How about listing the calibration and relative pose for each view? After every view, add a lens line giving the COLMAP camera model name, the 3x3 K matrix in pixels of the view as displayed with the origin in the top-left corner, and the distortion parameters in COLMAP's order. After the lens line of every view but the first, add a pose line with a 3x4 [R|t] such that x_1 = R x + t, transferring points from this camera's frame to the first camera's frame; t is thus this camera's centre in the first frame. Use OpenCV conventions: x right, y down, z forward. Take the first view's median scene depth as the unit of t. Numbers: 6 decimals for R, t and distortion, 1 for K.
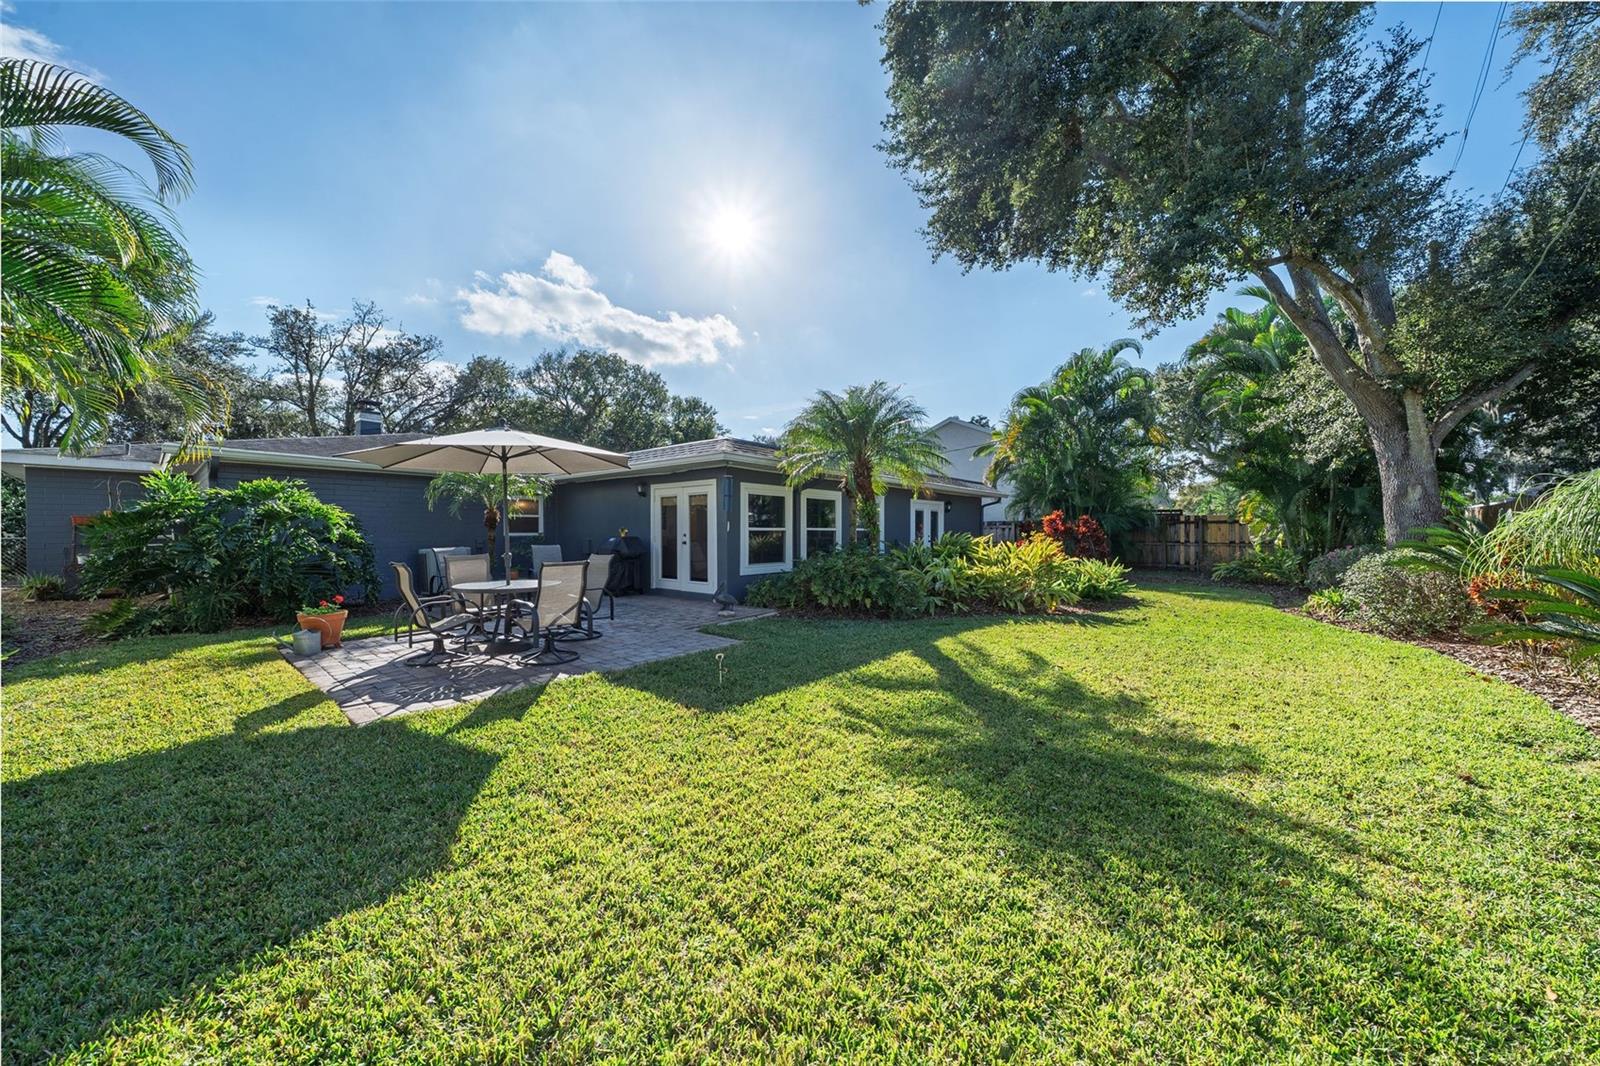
lens RADIAL K [[560.0, 0, 798.4], [0, 560.0, 536.6], [0, 0, 1]] dist [0.000189, 0.000289]
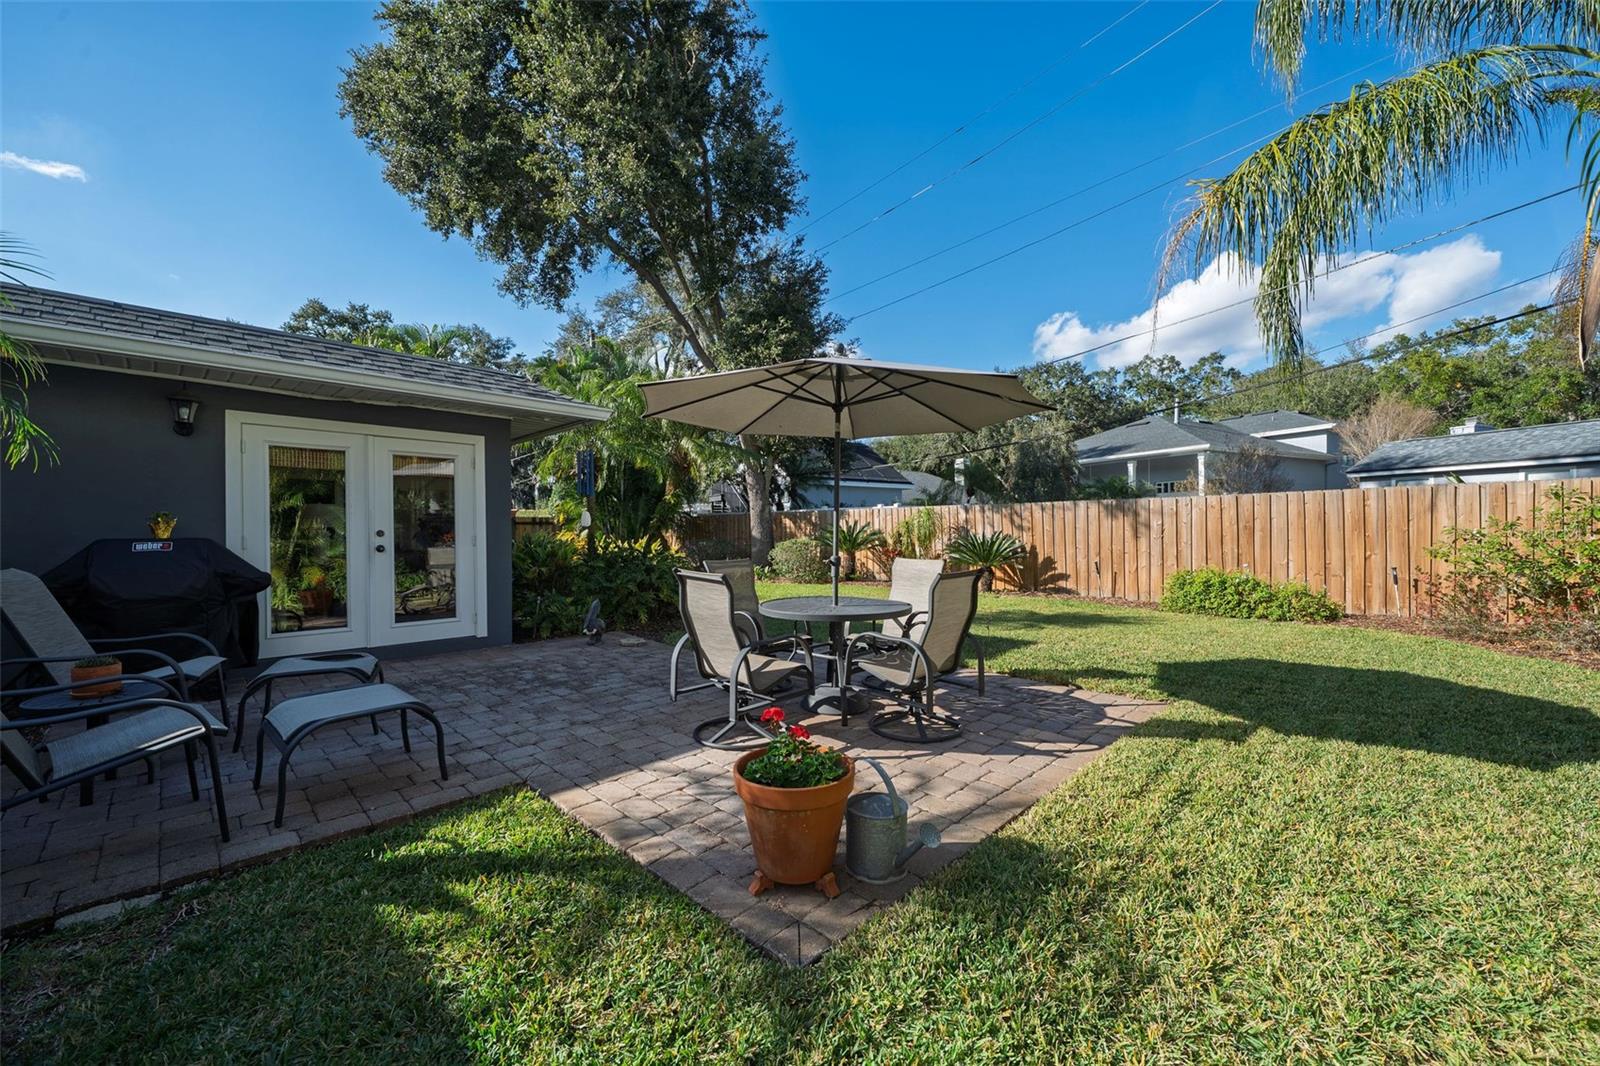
lens RADIAL K [[650.7, 0, 798.0], [0, 650.7, 535.3], [0, 0, 1]] dist [0.000313, -0.000114]
pose [[0.093282, 0.002908, 0.995635, -0.960630], [0.011939, 0.999921, -0.004039, 0.007709], [-0.995568, 0.012264, 0.093240, 0.739308]]
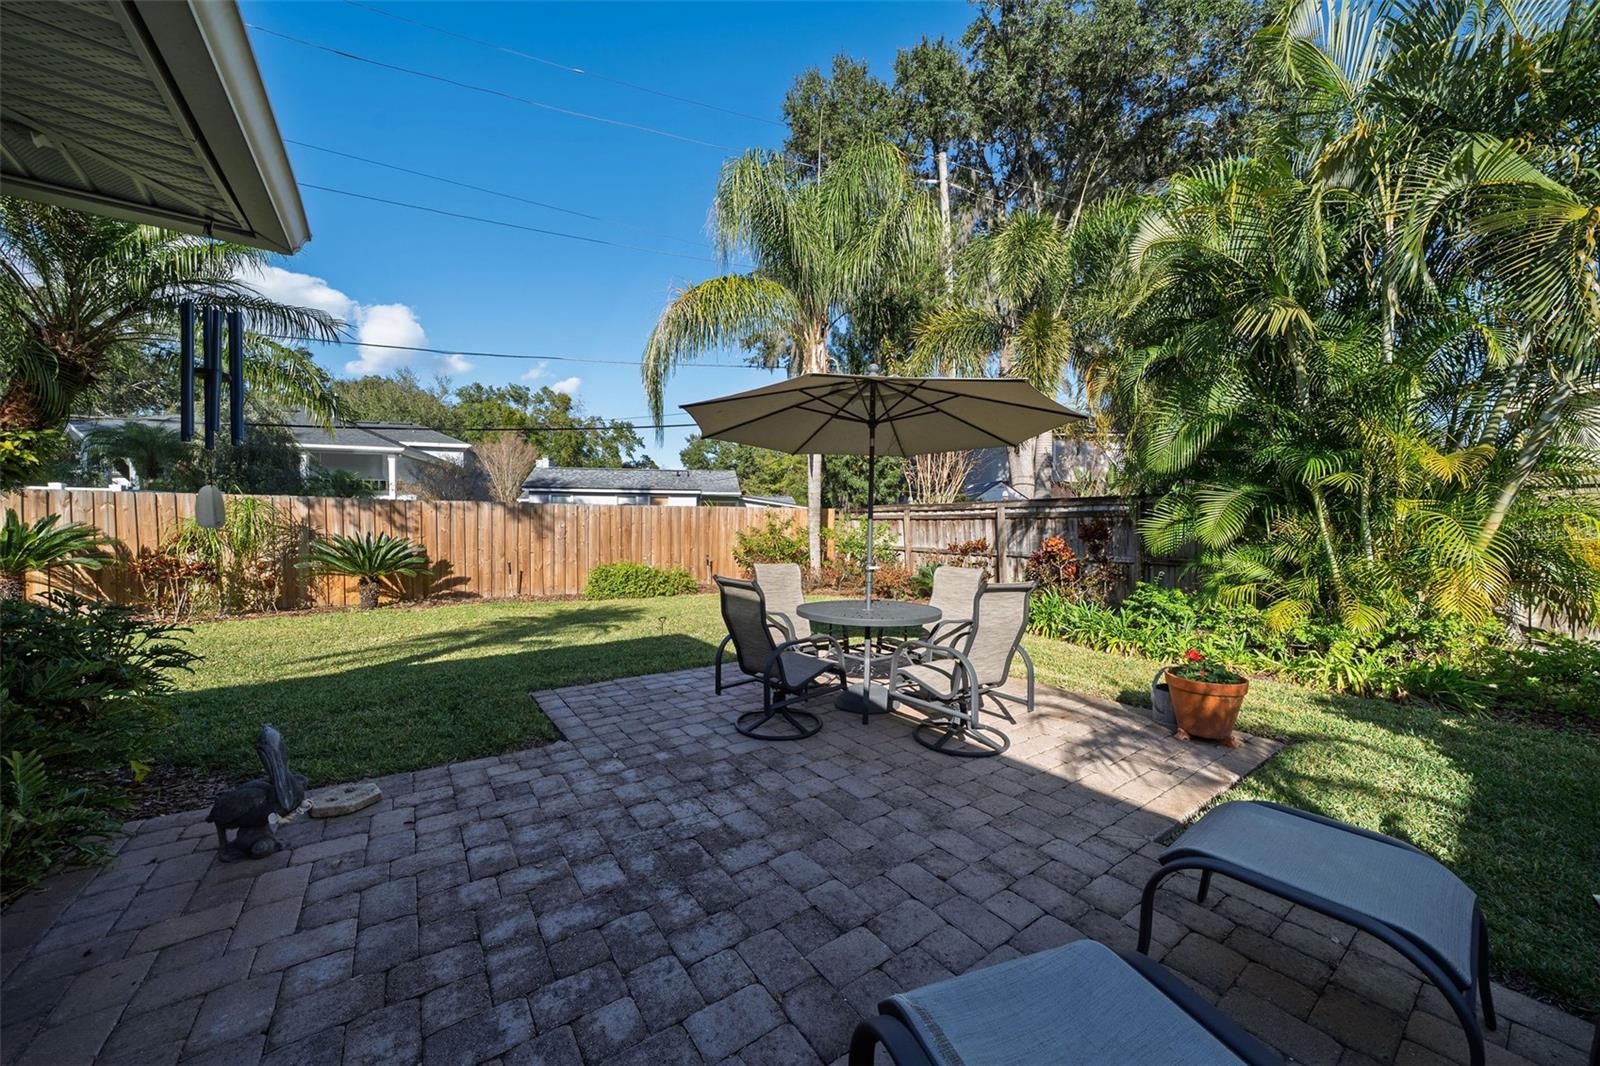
lens RADIAL K [[560.0, 0, 814.0], [0, 560.0, 540.8], [0, 0, 1]] dist [0.000189, 0.000289]
pose [[-0.974077, -0.002969, 0.226198, -0.464769], [0.003419, 0.999606, 0.027843, -0.013760], [-0.226191, 0.027894, -0.973683, 1.278049]]
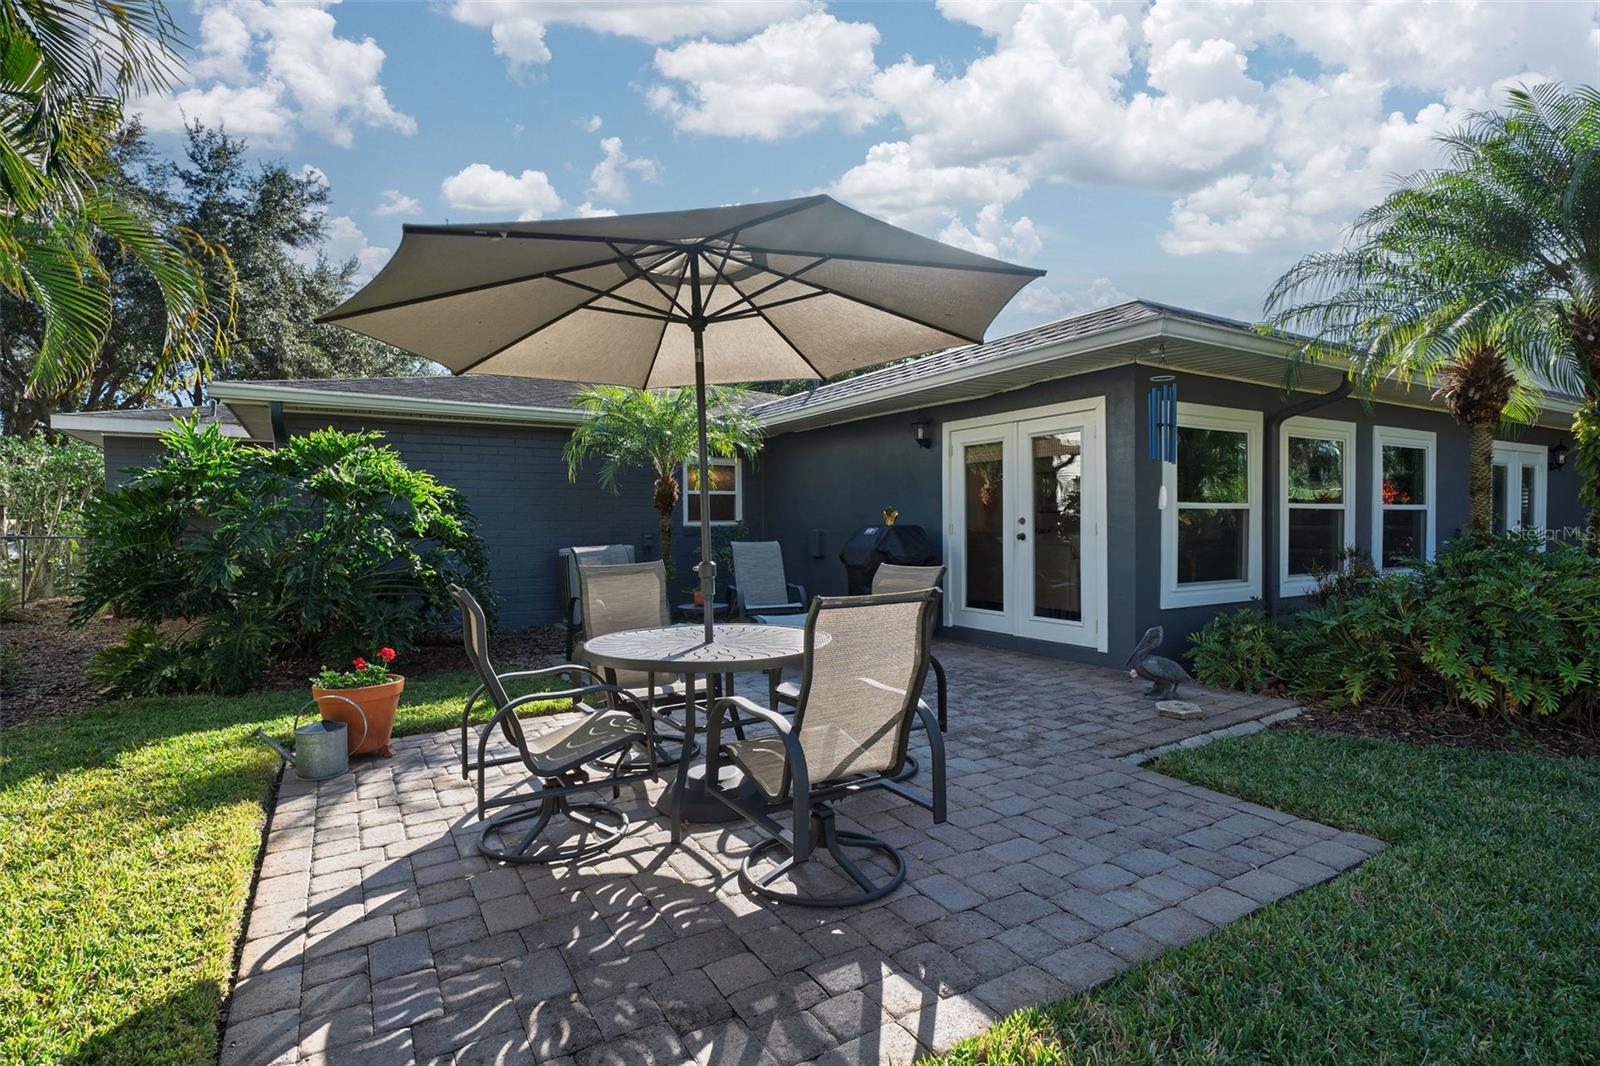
lens RADIAL K [[797.4, 0, 792.1], [0, 797.4, 535.3], [0, 0, 1]] dist [0.002566, -0.000206]
pose [[0.942754, -0.003009, -0.333474, -0.206598], [0.005449, 0.999965, 0.006381, 0.005755], [0.333443, -0.007832, 0.942738, 0.366534]]
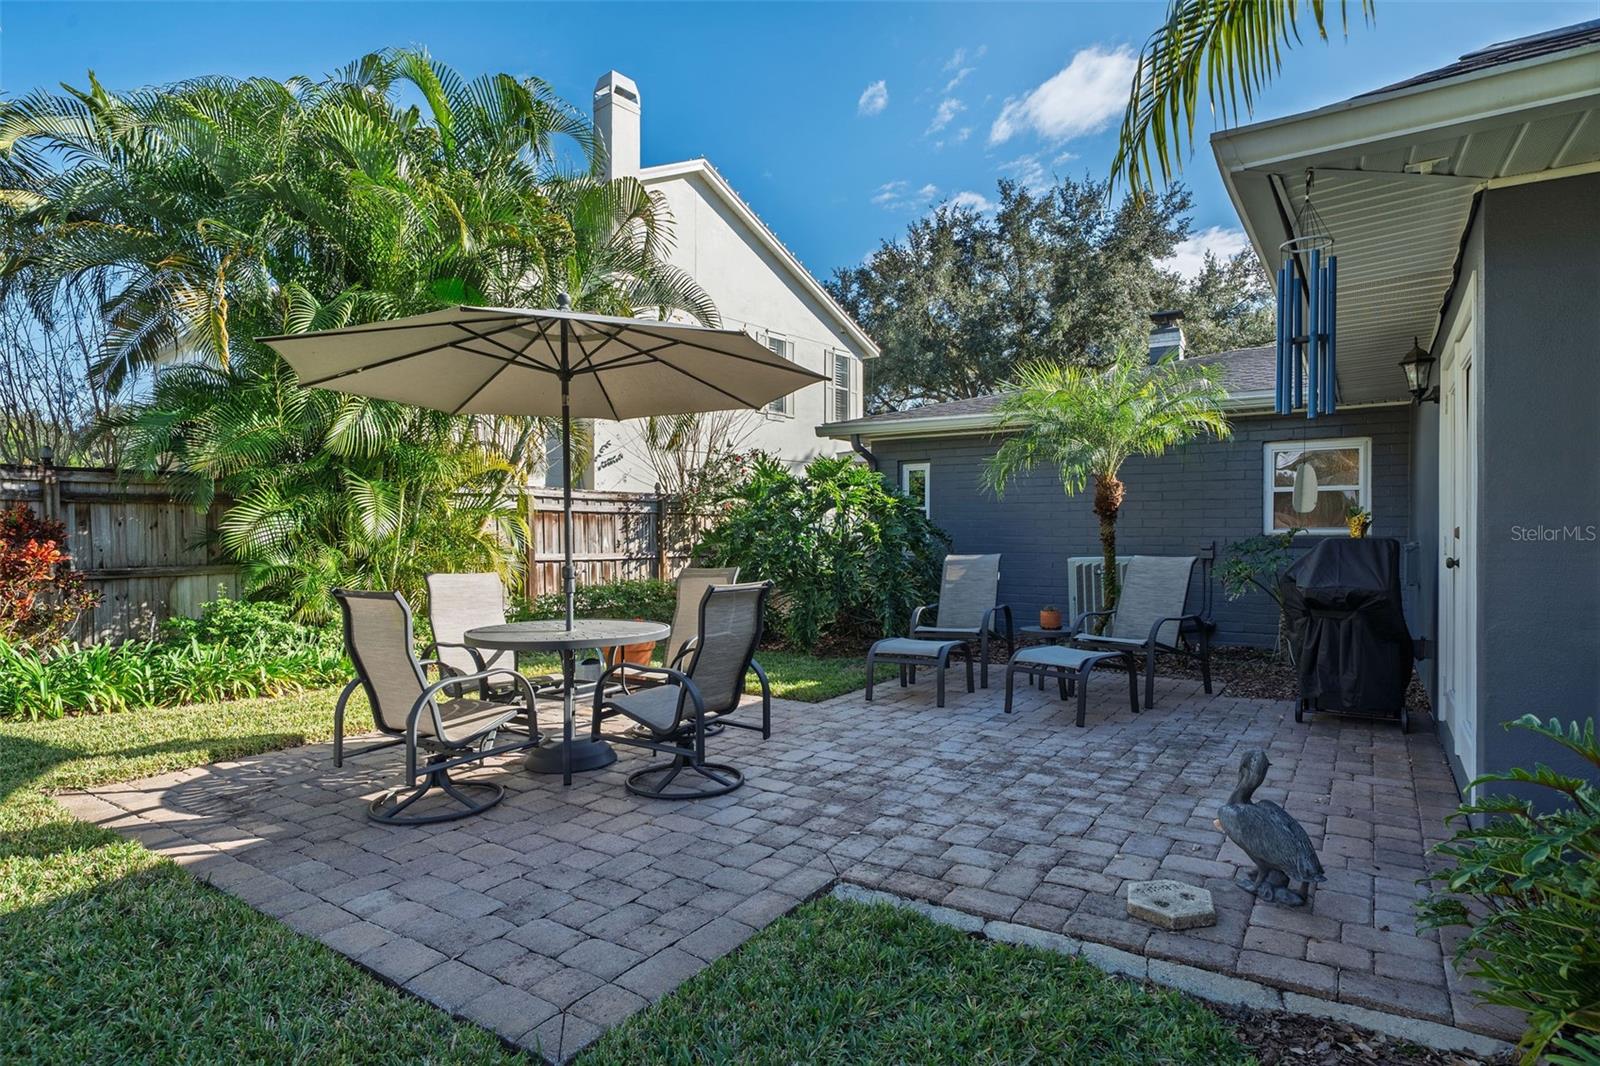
lens RADIAL K [[834.7, 0, 783.8], [0, 834.7, 529.9], [0, 0, 1]] dist [0.009194, -0.000514]
pose [[0.099200, -0.000071, -0.995067, 0.182607], [-0.006702, 0.999977, -0.000740, -0.003505], [0.995045, 0.006743, 0.099197, 0.846025]]
